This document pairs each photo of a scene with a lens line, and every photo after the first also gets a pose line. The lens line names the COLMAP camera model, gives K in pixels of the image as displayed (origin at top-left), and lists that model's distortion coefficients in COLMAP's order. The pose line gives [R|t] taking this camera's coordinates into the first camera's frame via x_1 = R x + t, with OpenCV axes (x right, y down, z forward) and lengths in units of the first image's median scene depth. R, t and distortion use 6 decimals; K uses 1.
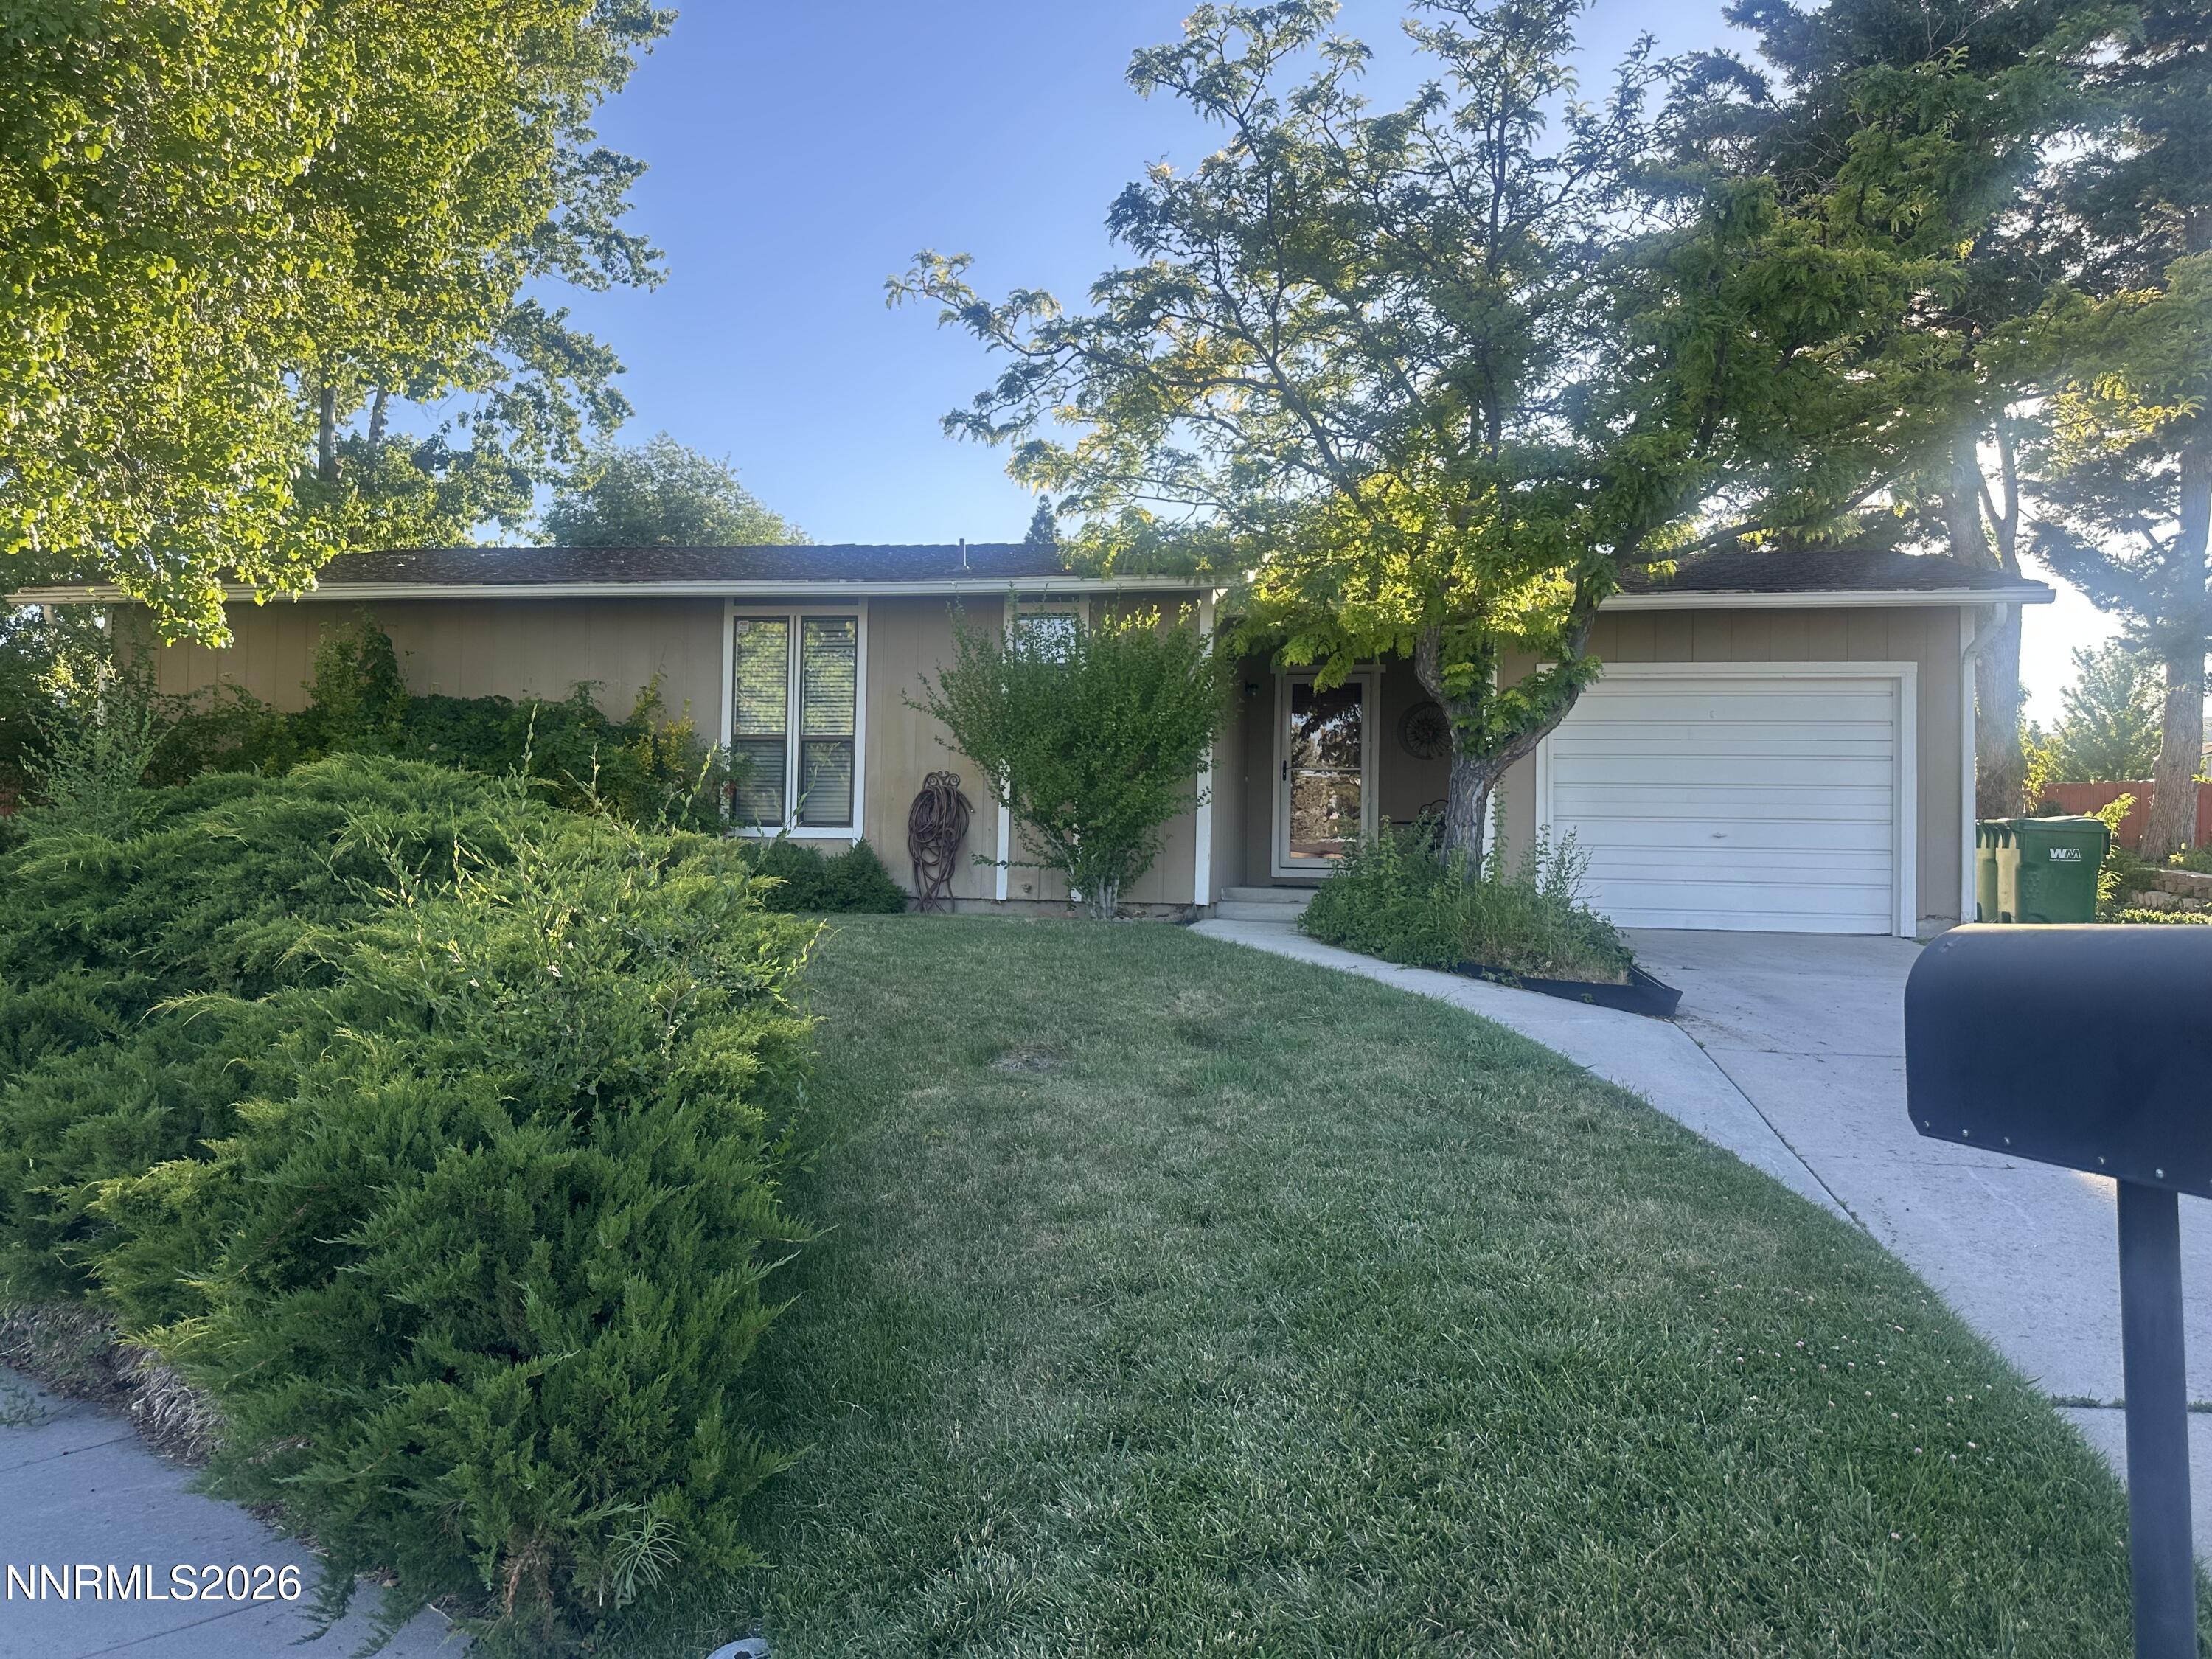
lens RADIAL K [[1532.4, 0, 1106.4], [0, 1532.4, 824.9], [0, 0, 1]] dist [0.038936, -0.004718]
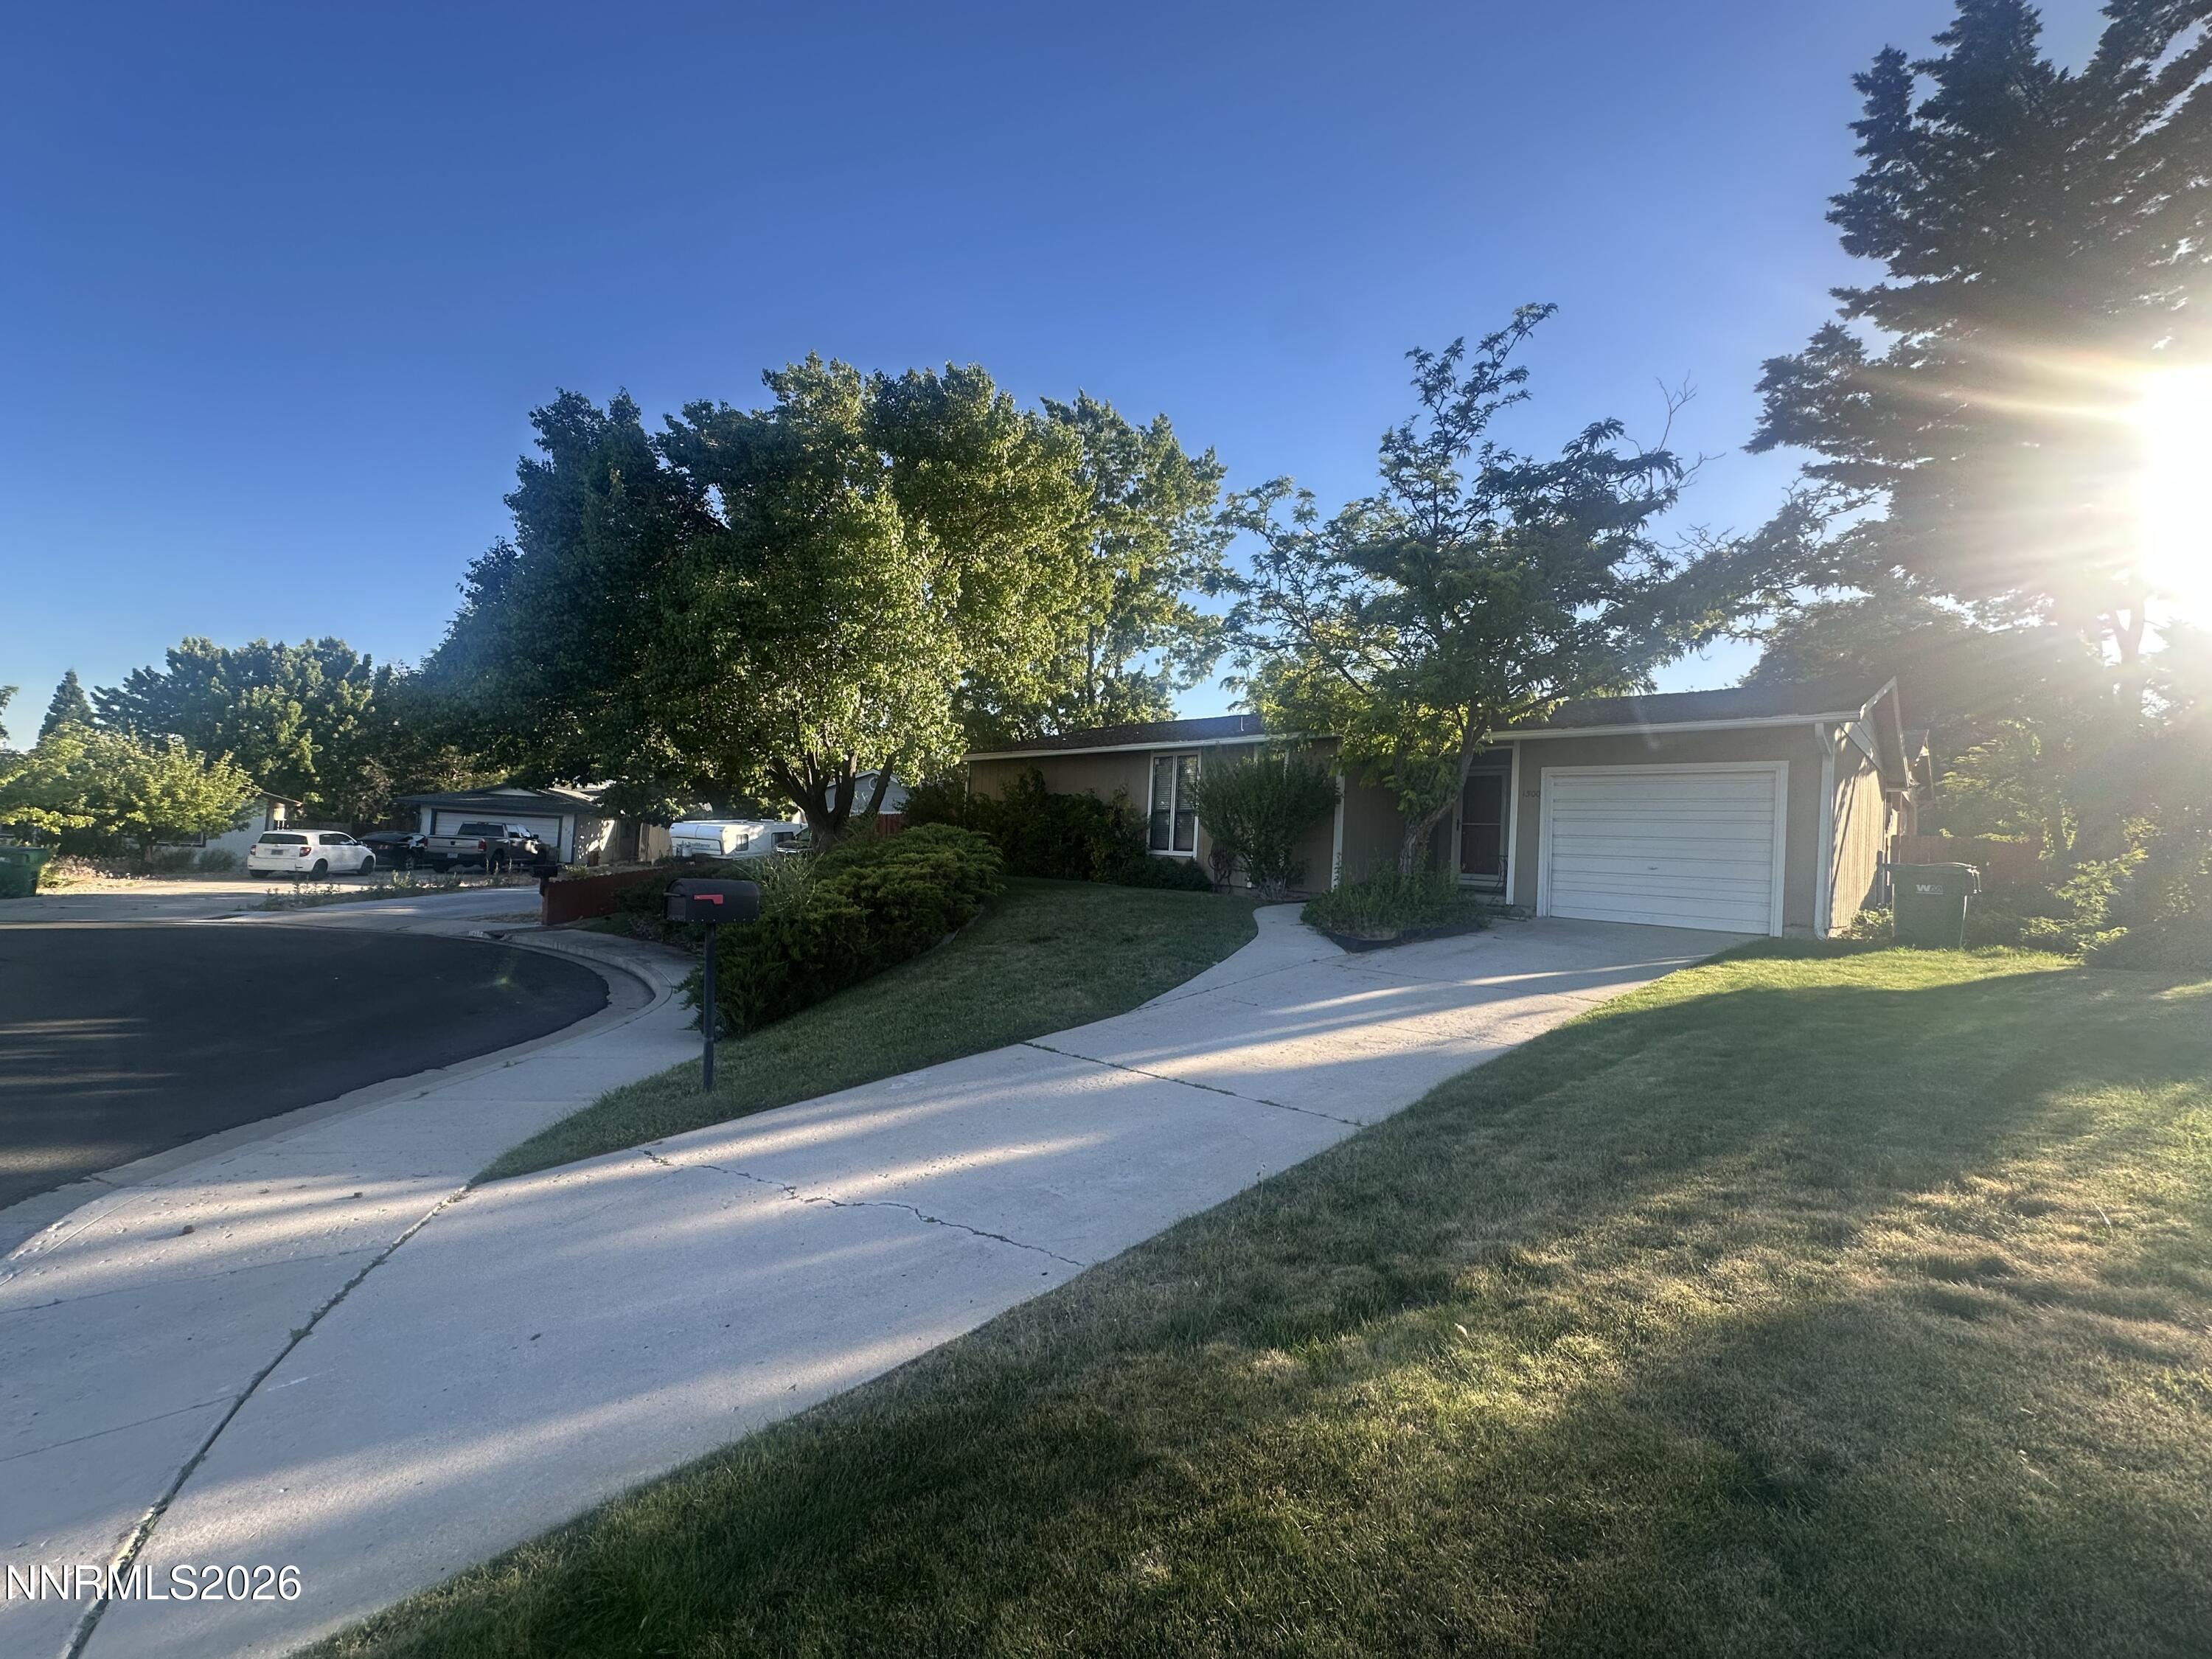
lens RADIAL K [[884.1, 0, 1104.7], [0, 884.1, 840.1], [0, 0, 1]] dist [0.000464, -0.000259]
pose [[0.825979, 0.014939, -0.563502, 0.447787], [-0.026034, 0.999593, -0.011660, 0.003549], [0.563099, 0.024302, 0.826032, -0.120526]]
